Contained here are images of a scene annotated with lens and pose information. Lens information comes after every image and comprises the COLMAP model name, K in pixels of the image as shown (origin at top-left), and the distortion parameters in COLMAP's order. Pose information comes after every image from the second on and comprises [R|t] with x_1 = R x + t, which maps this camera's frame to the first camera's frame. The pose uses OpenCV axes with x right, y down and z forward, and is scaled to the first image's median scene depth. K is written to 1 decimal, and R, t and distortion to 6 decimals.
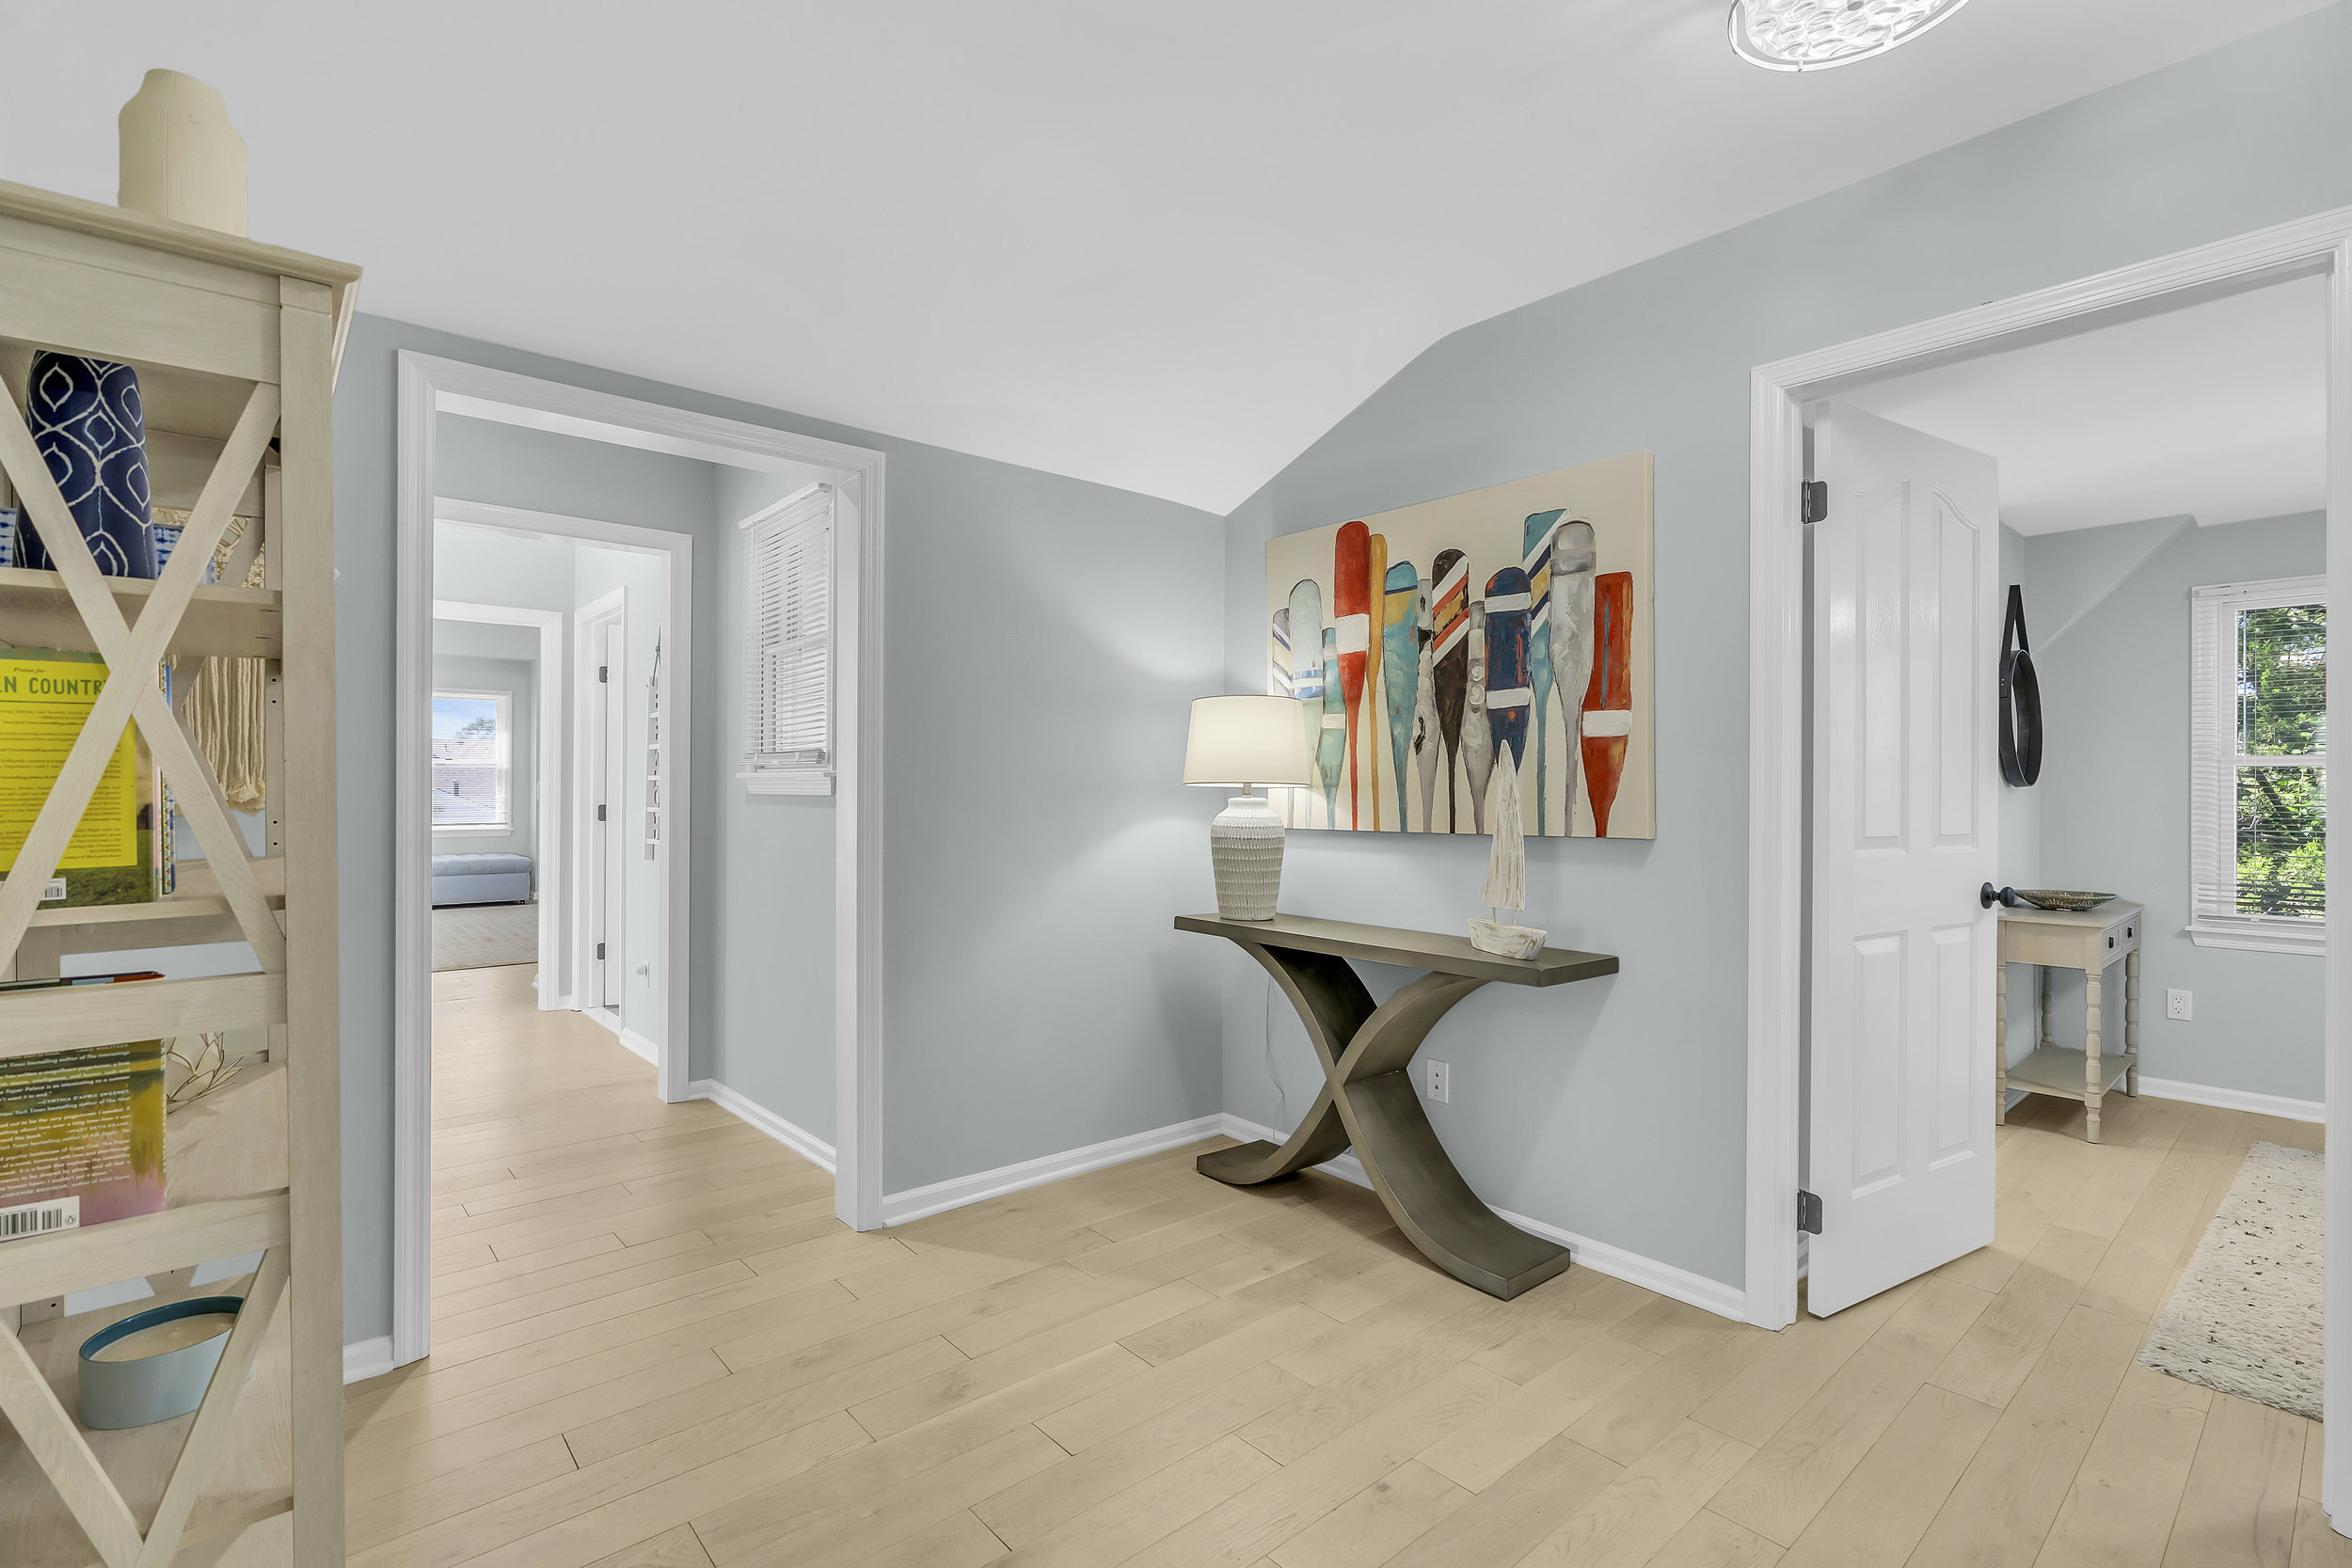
lens RADIAL K [[1064.9, 0, 1176.0], [0, 1064.9, 784.0], [0, 0, 1]] dist [-0.004658, 0.000828]
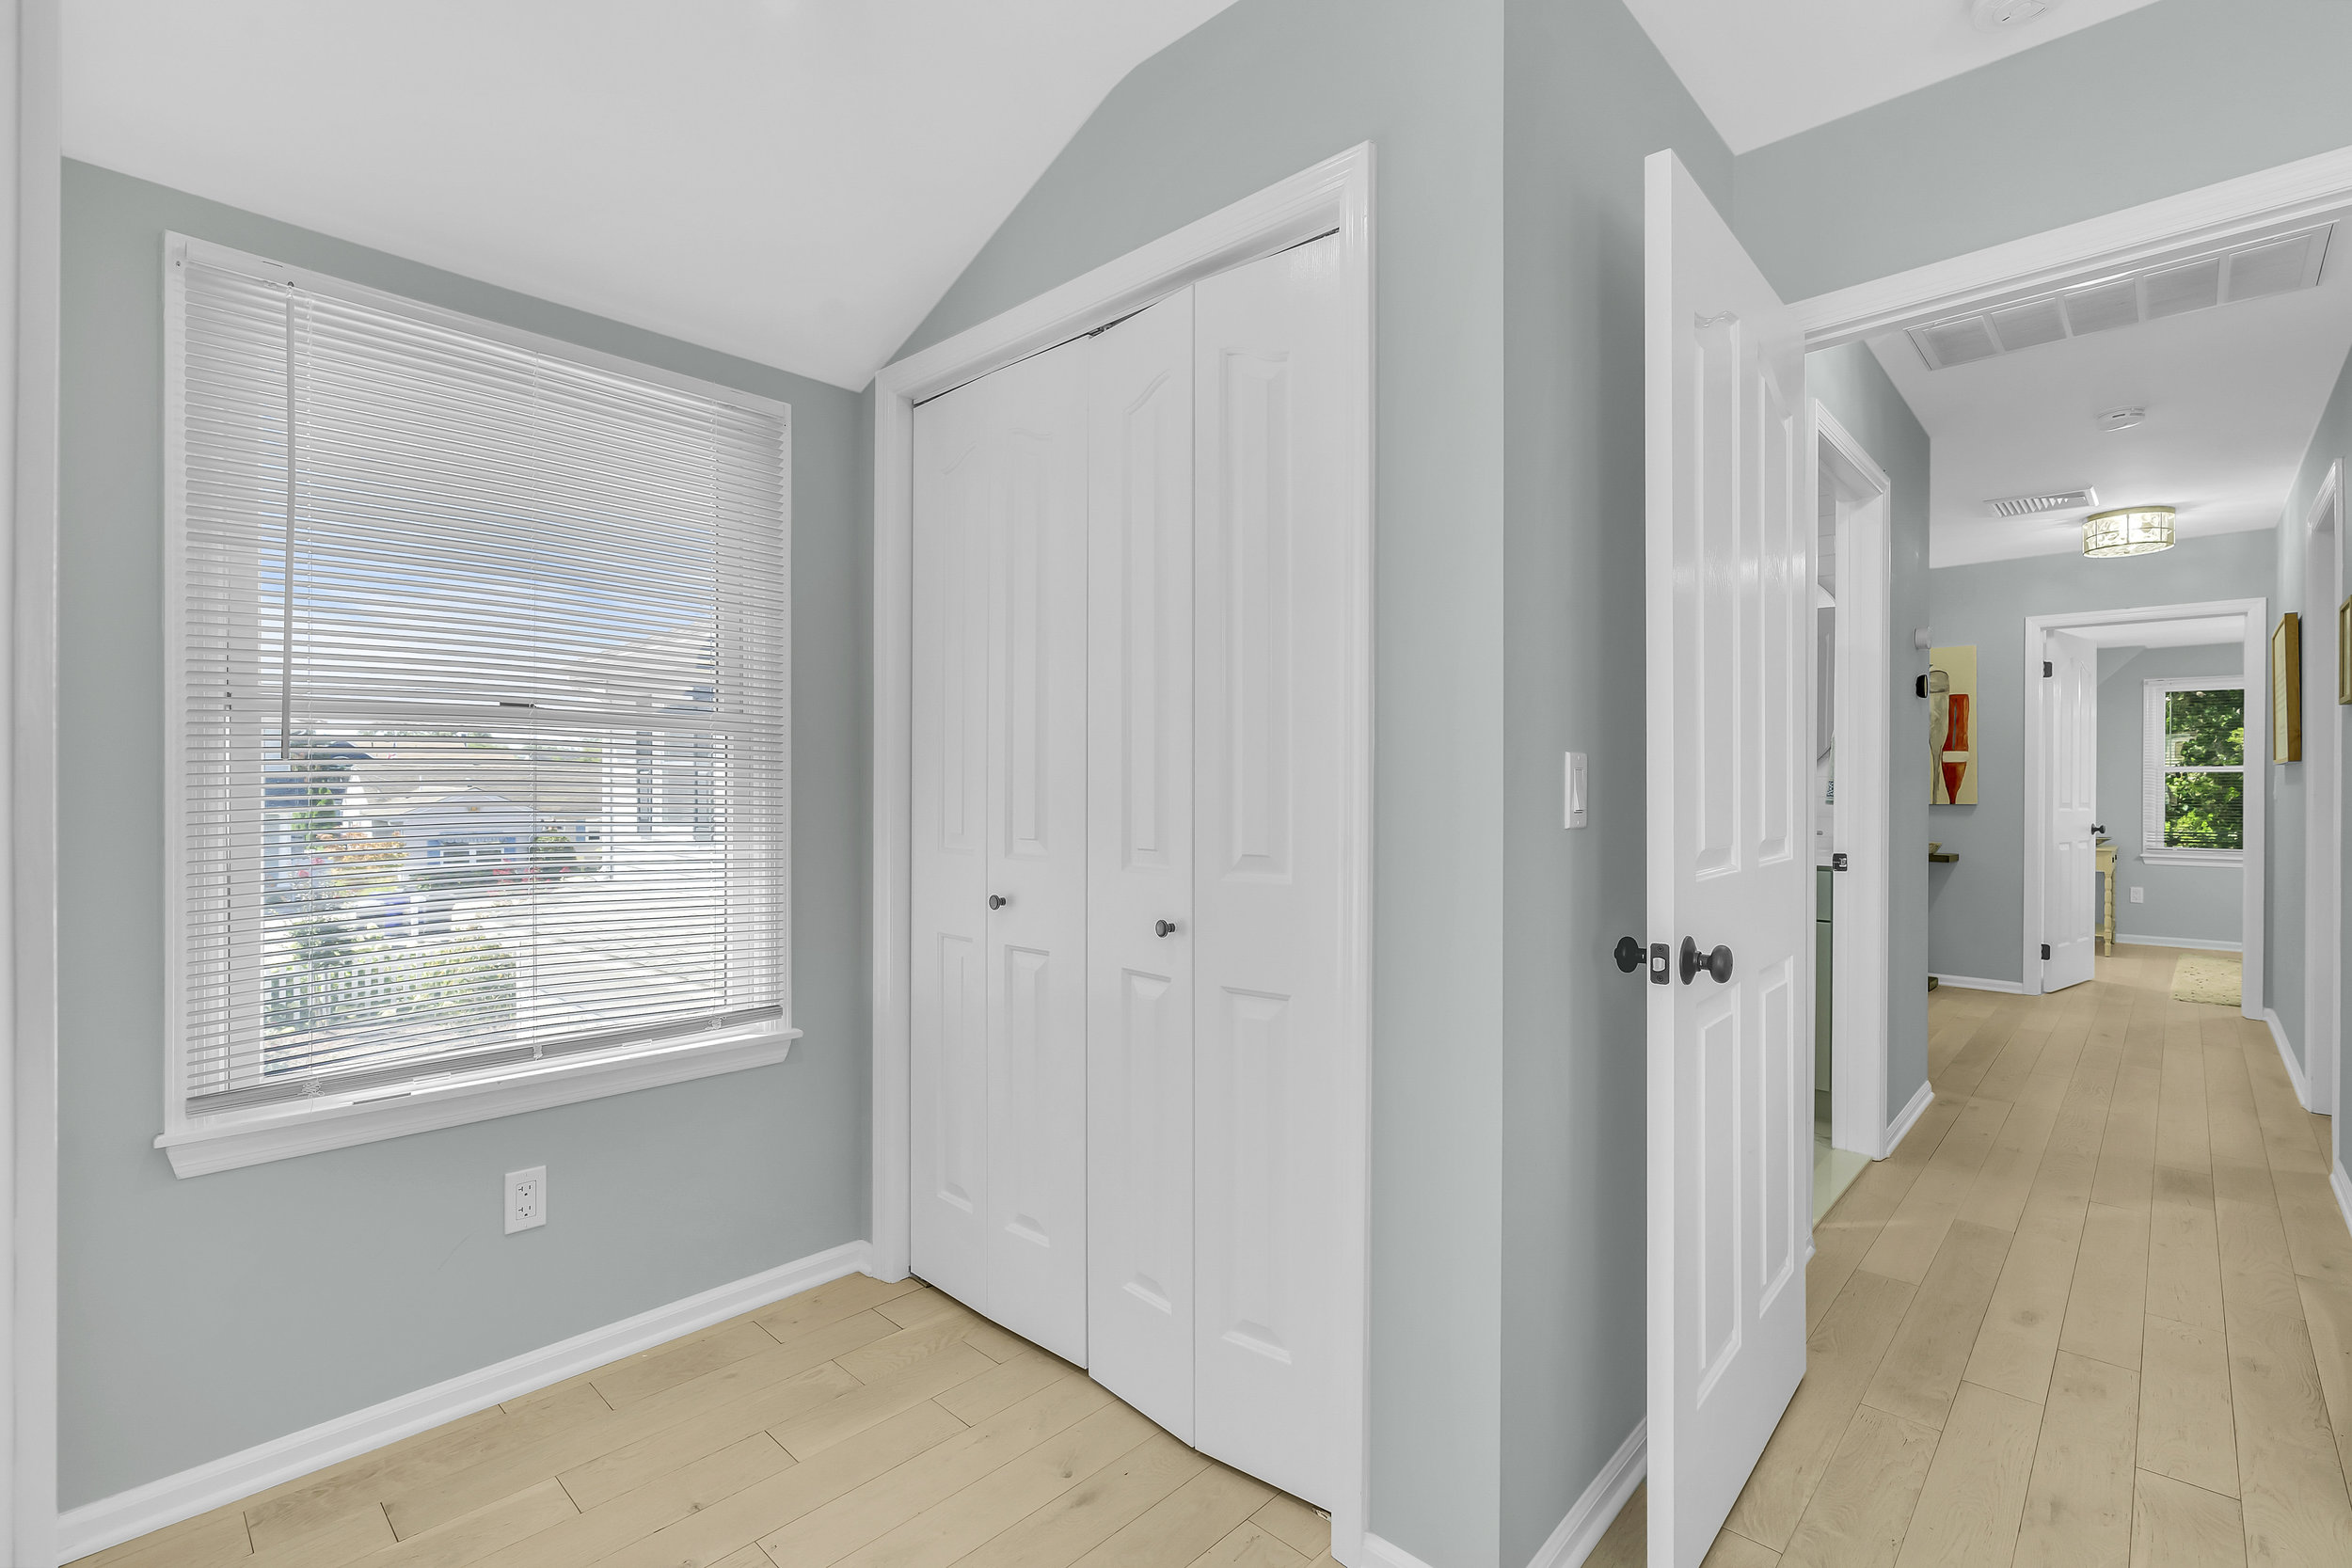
lens RADIAL K [[1064.9, 0, 1176.0], [0, 1064.9, 784.0], [0, 0, 1]] dist [-0.004658, 0.000828]
pose [[0.995272, -0.004899, 0.097004, -1.552775], [0.005085, 0.999986, -0.001667, -0.000499], [-0.096995, 0.002152, 0.995283, -1.192903]]
